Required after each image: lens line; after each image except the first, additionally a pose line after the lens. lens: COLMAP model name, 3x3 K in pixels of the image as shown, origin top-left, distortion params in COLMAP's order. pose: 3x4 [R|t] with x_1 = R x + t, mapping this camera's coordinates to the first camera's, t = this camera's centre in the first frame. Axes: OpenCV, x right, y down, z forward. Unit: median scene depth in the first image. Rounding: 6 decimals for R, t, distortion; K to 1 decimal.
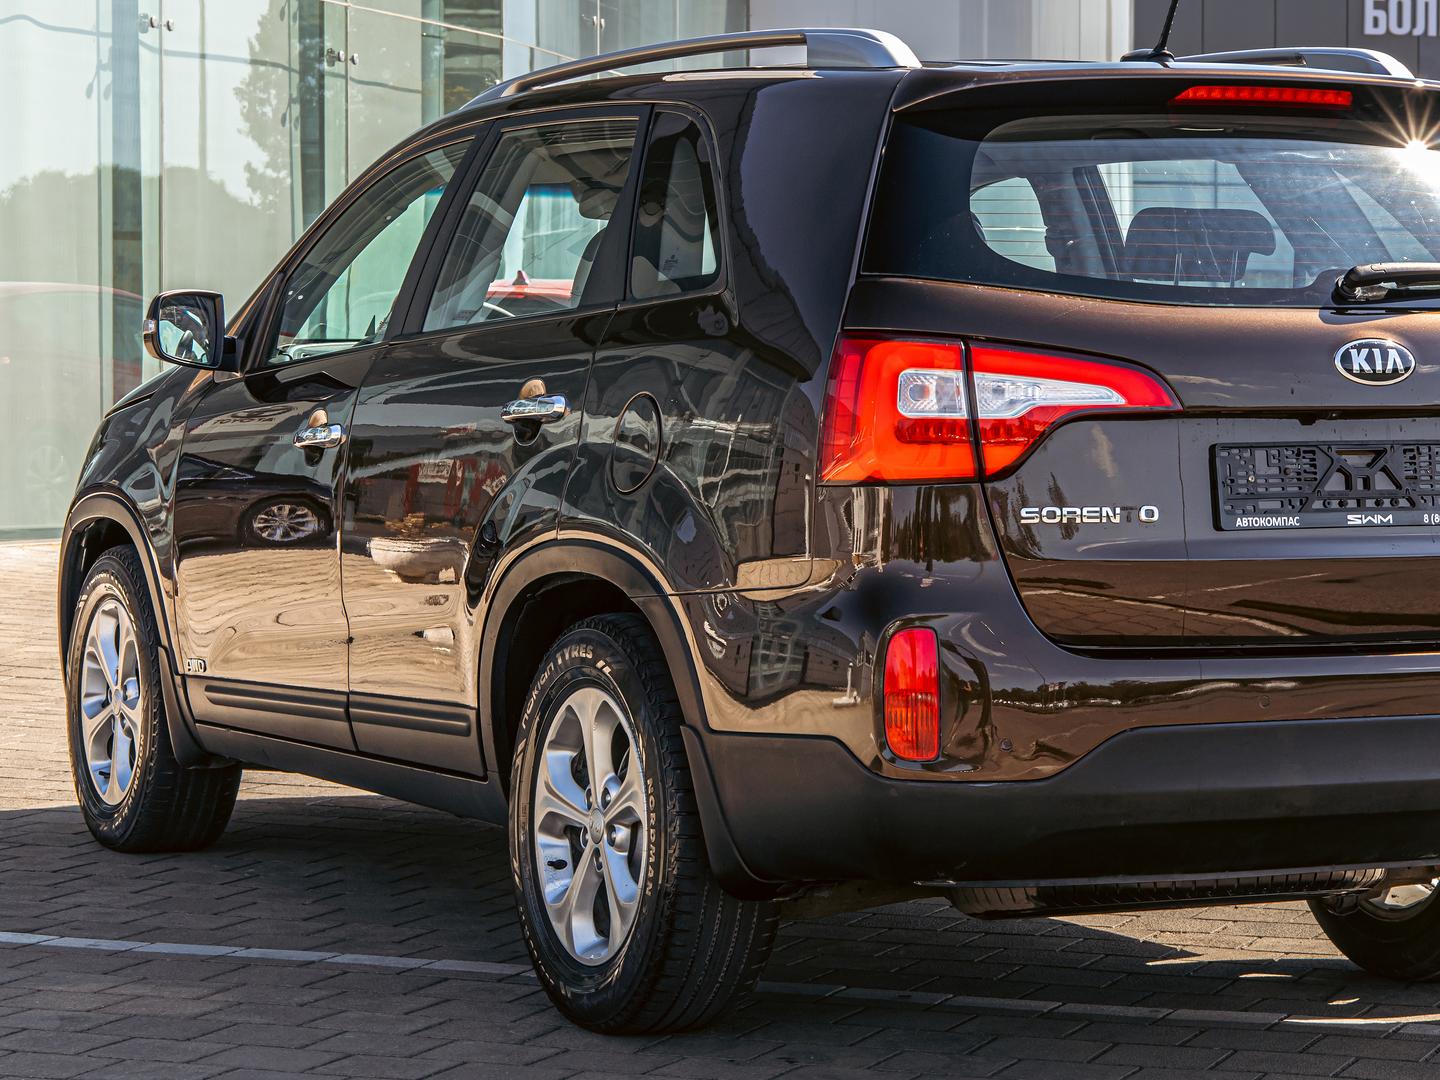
lens RADIAL K [[3644.4, 0, 720.5], [0, 3644.4, 534.6], [0, 0, 1]] dist [0.192236, 0.000000]
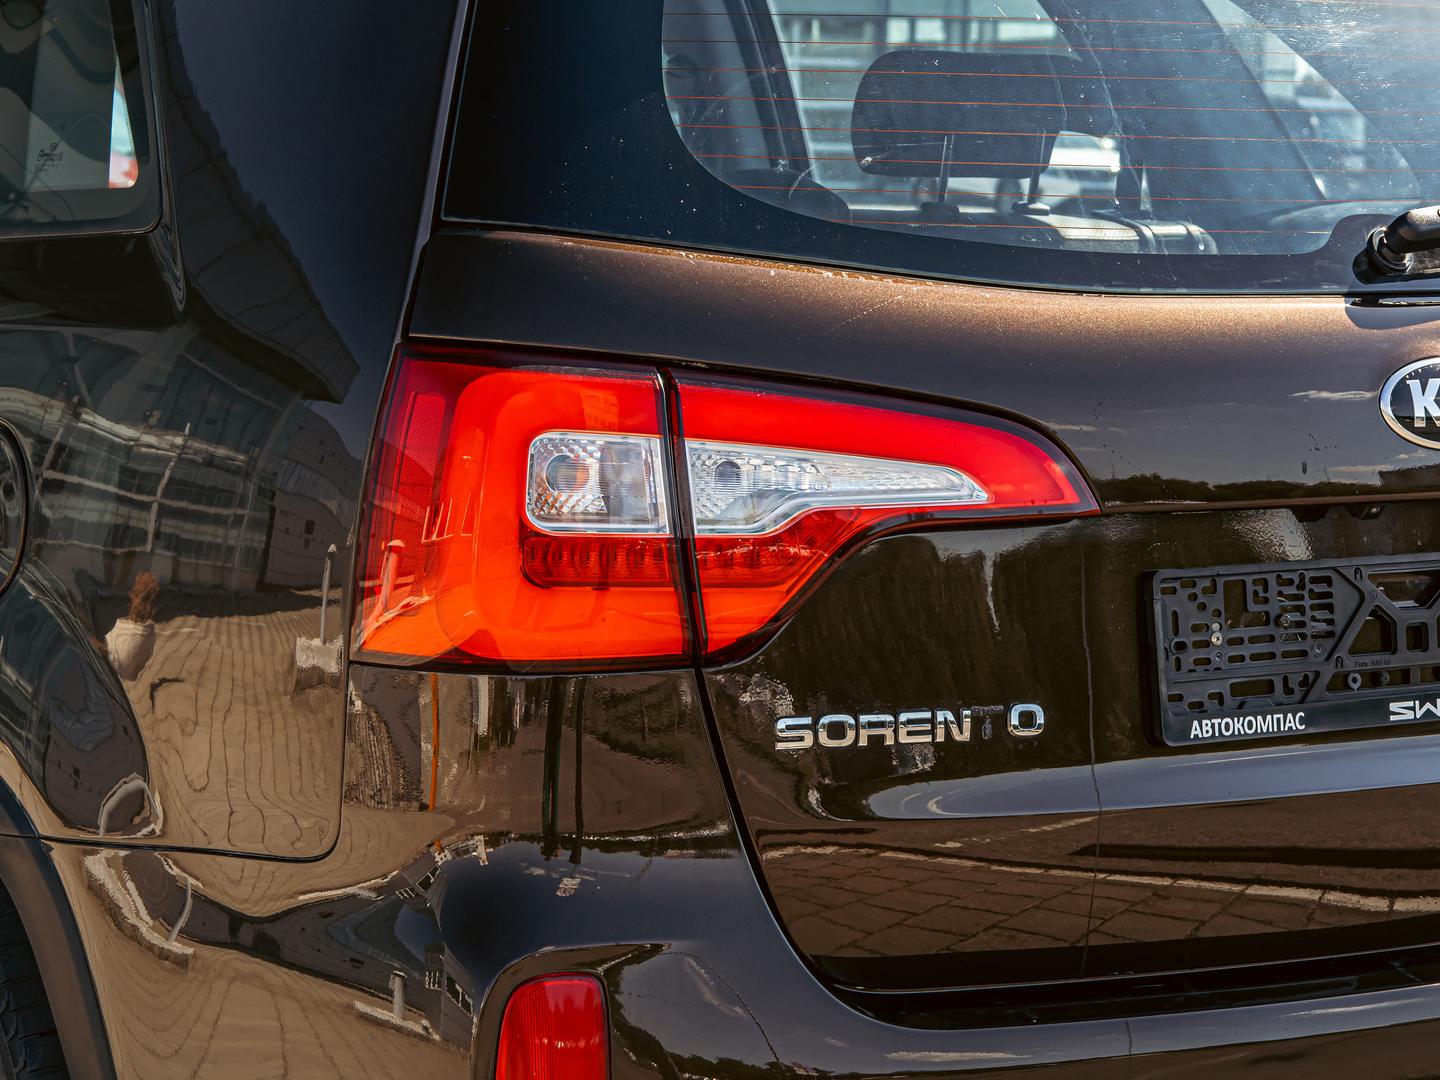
lens RADIAL K [[3644.4, 0, 715.3], [0, 3644.4, 544.6], [0, 0, 1]] dist [0.192236, 0.000000]
pose [[0.988974, -0.000287, 0.148089, 0.002915], [-0.010541, 0.997325, 0.072329, -0.064169], [-0.147713, -0.073093, 0.986326, 0.520866]]
